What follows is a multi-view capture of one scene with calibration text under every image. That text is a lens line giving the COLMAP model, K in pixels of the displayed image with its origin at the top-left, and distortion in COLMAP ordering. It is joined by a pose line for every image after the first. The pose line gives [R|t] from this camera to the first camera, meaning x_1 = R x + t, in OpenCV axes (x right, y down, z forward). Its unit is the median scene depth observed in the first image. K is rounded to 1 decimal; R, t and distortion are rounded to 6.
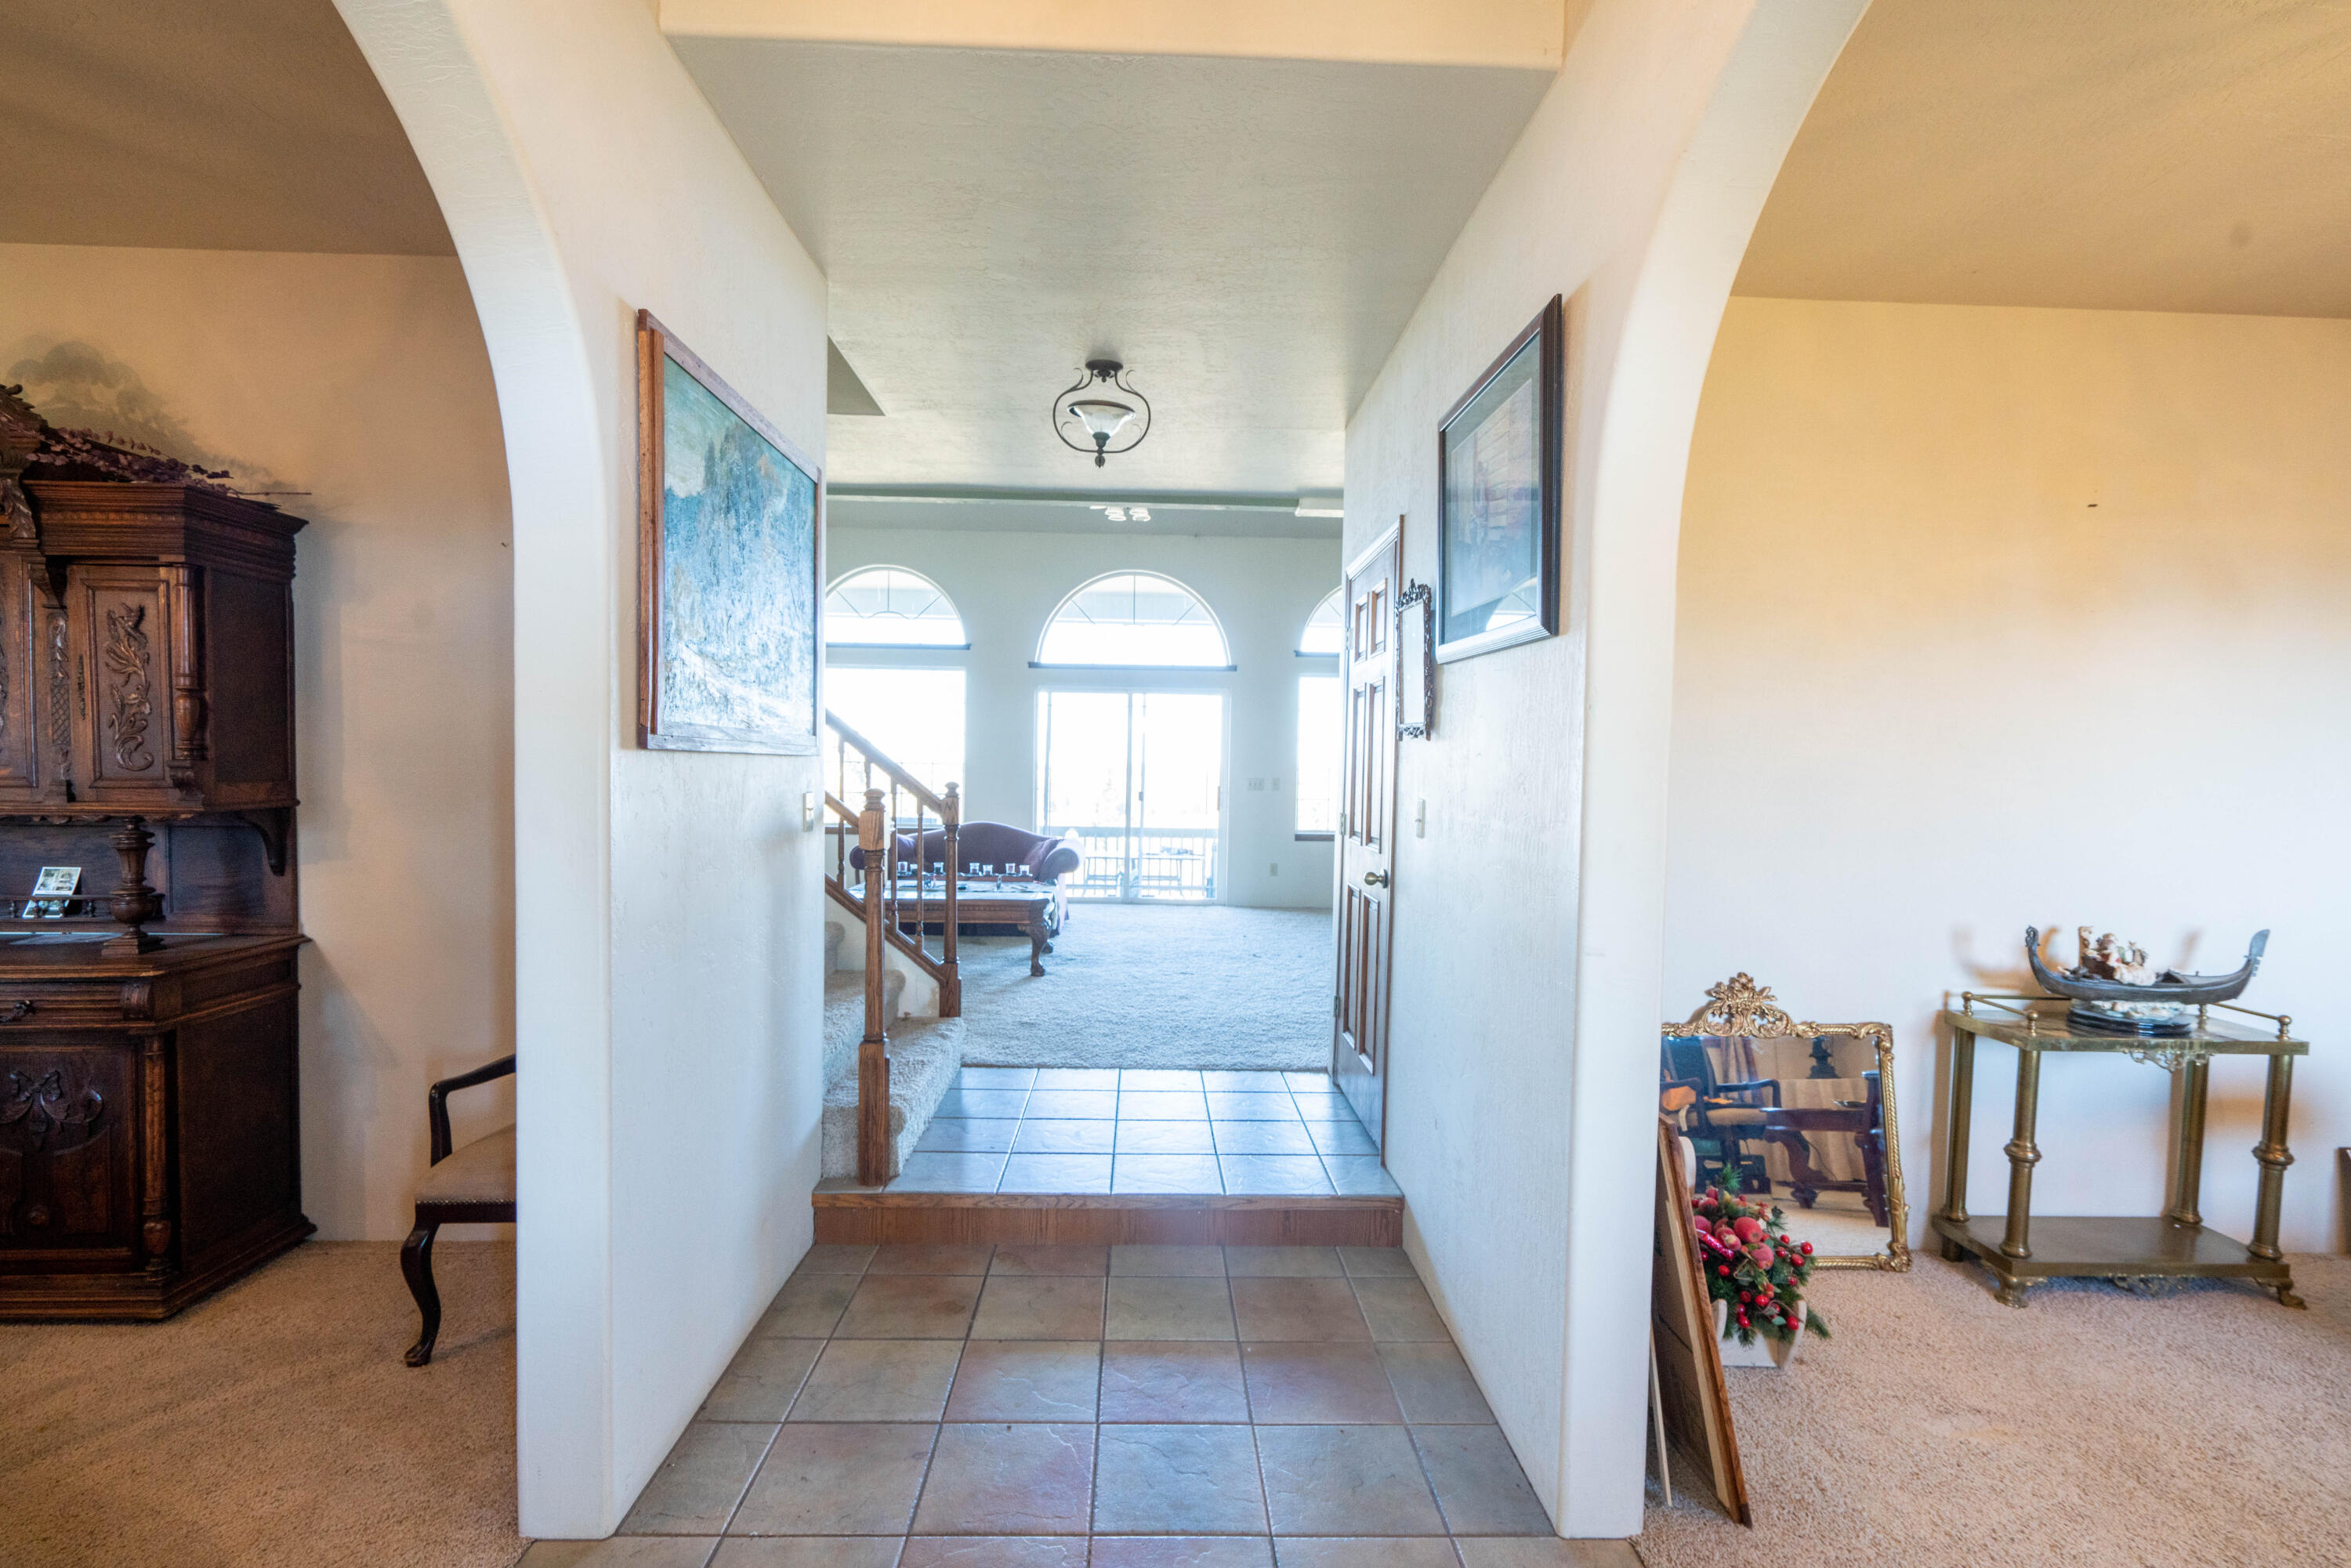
lens RADIAL K [[1075.0, 0, 1179.9], [0, 1075.0, 798.9], [0, 0, 1]] dist [-0.001735, 0.000420]
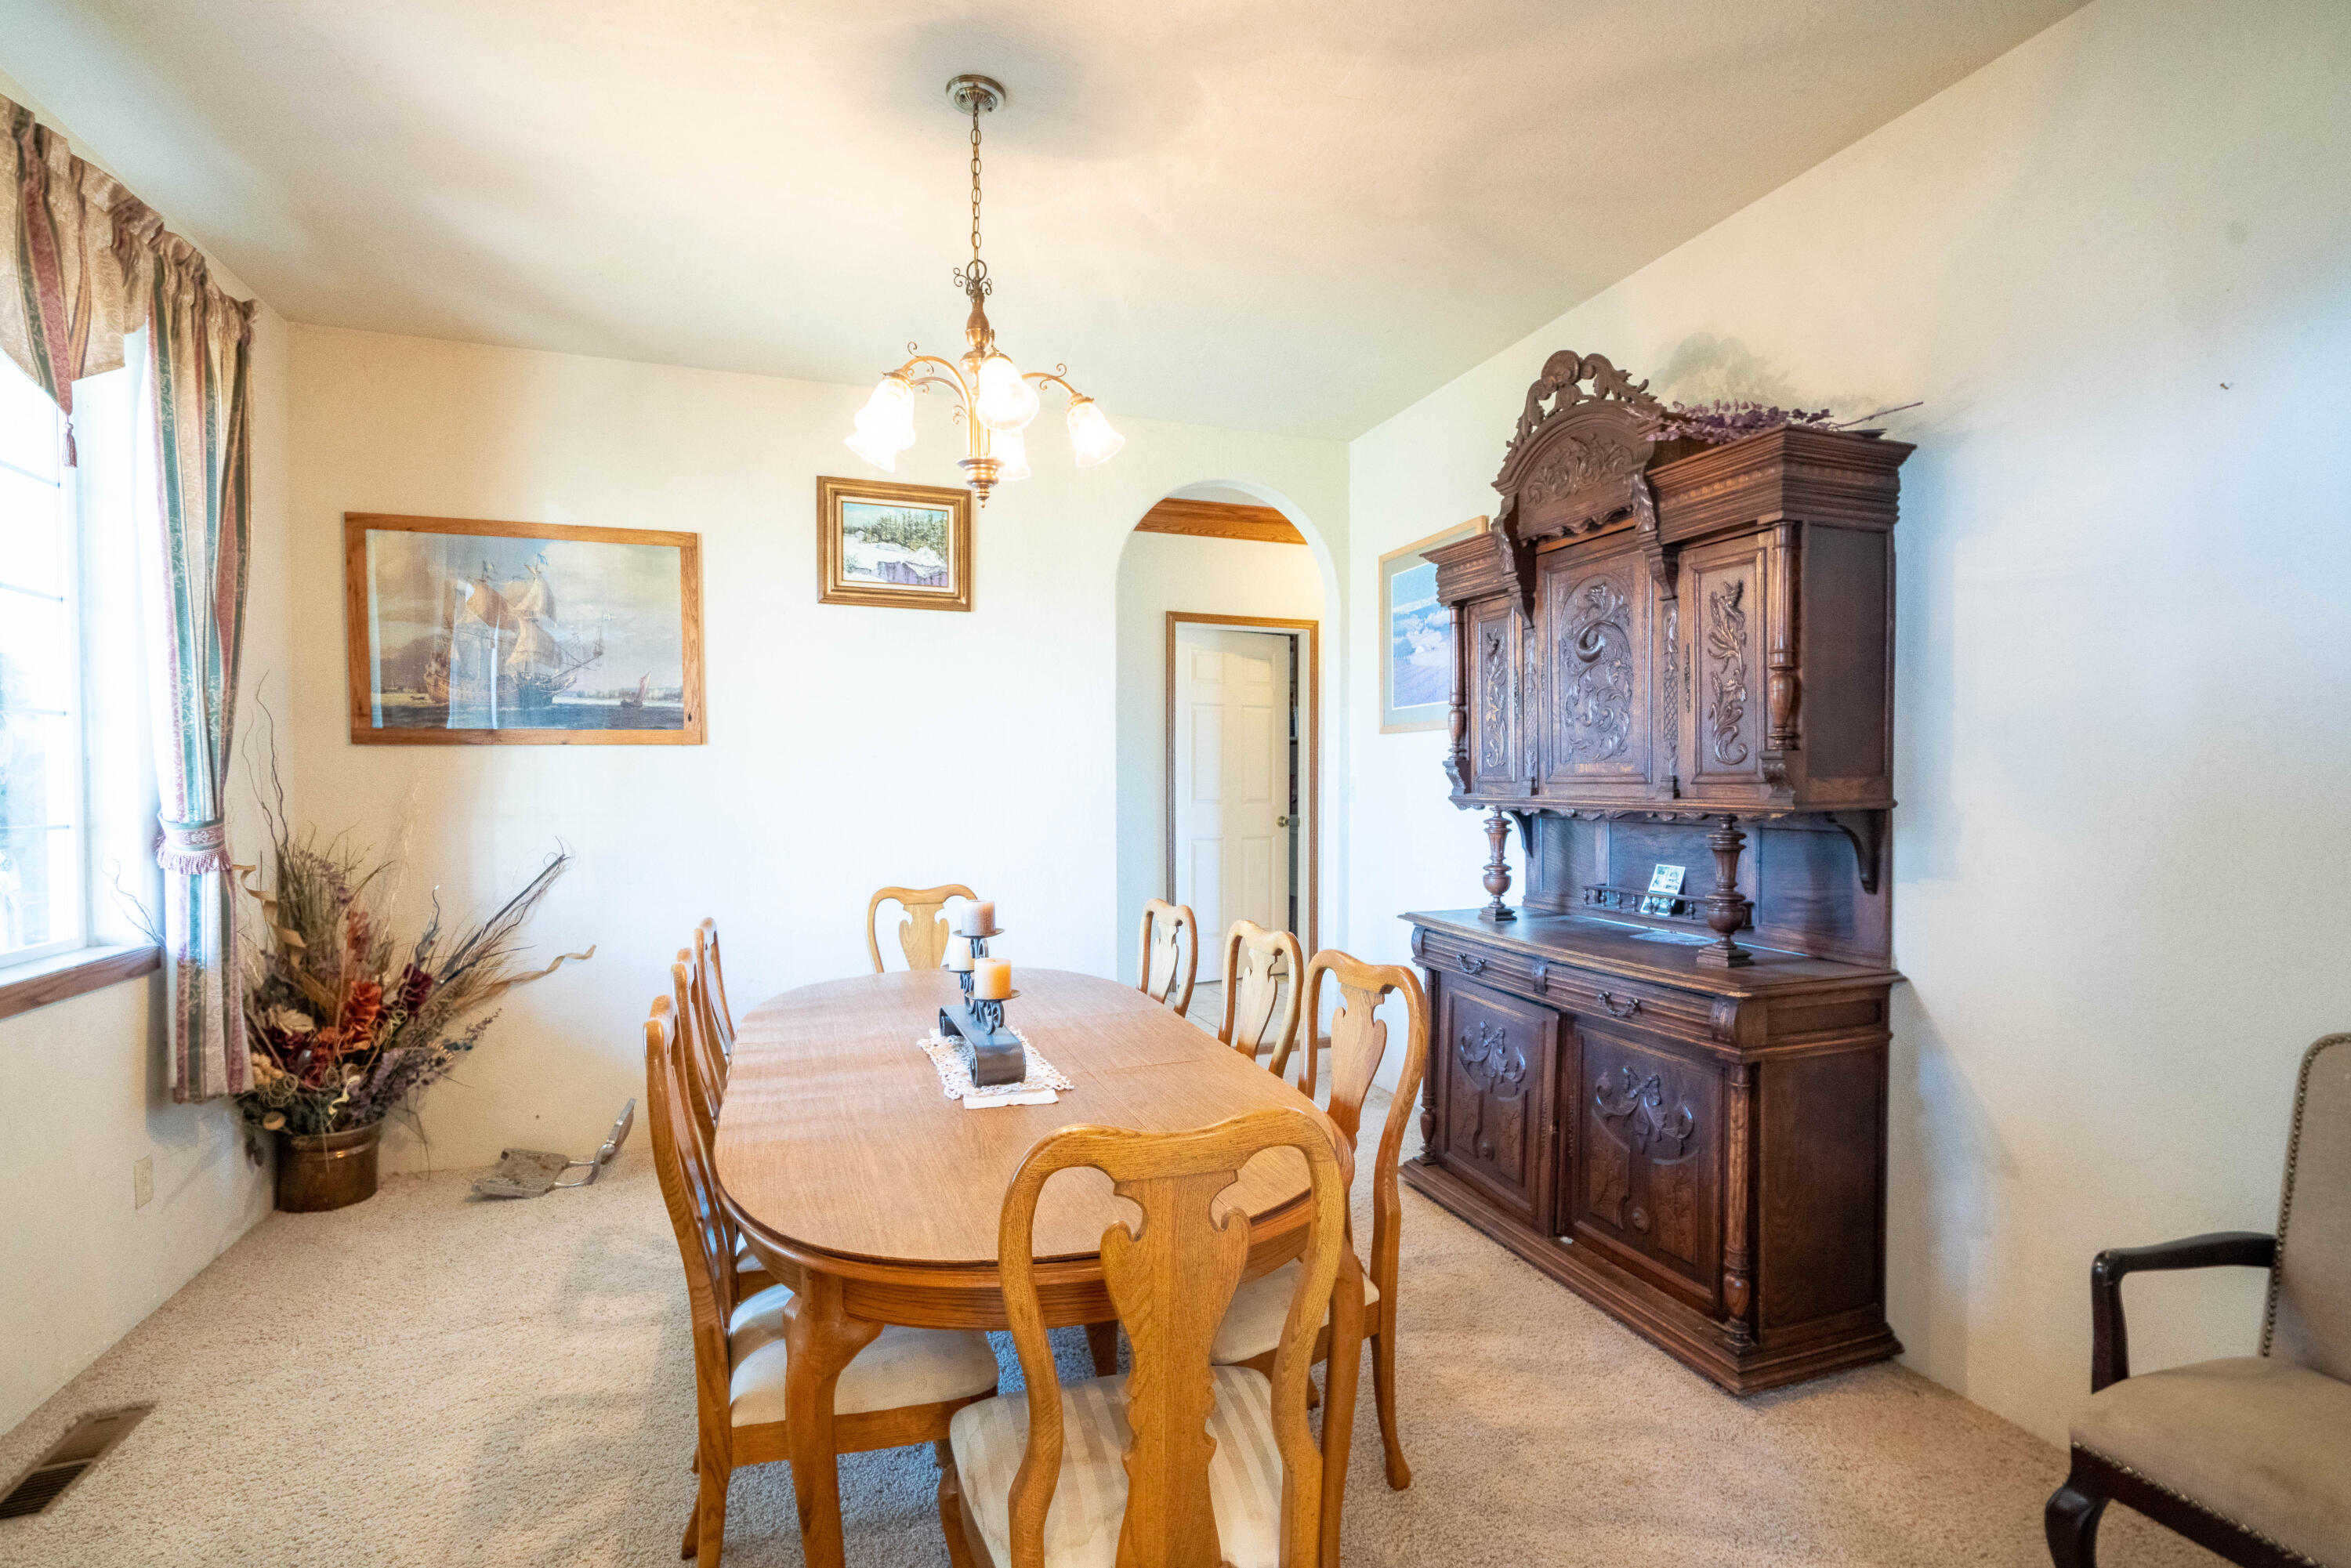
lens RADIAL K [[1075.0, 0, 1179.9], [0, 1075.0, 798.9], [0, 0, 1]] dist [-0.001735, 0.000420]
pose [[0.312910, 0.006823, -0.949758, -0.256505], [-0.025991, 0.999661, -0.001381, 0.016147], [0.949427, 0.025117, 0.312981, 0.275312]]
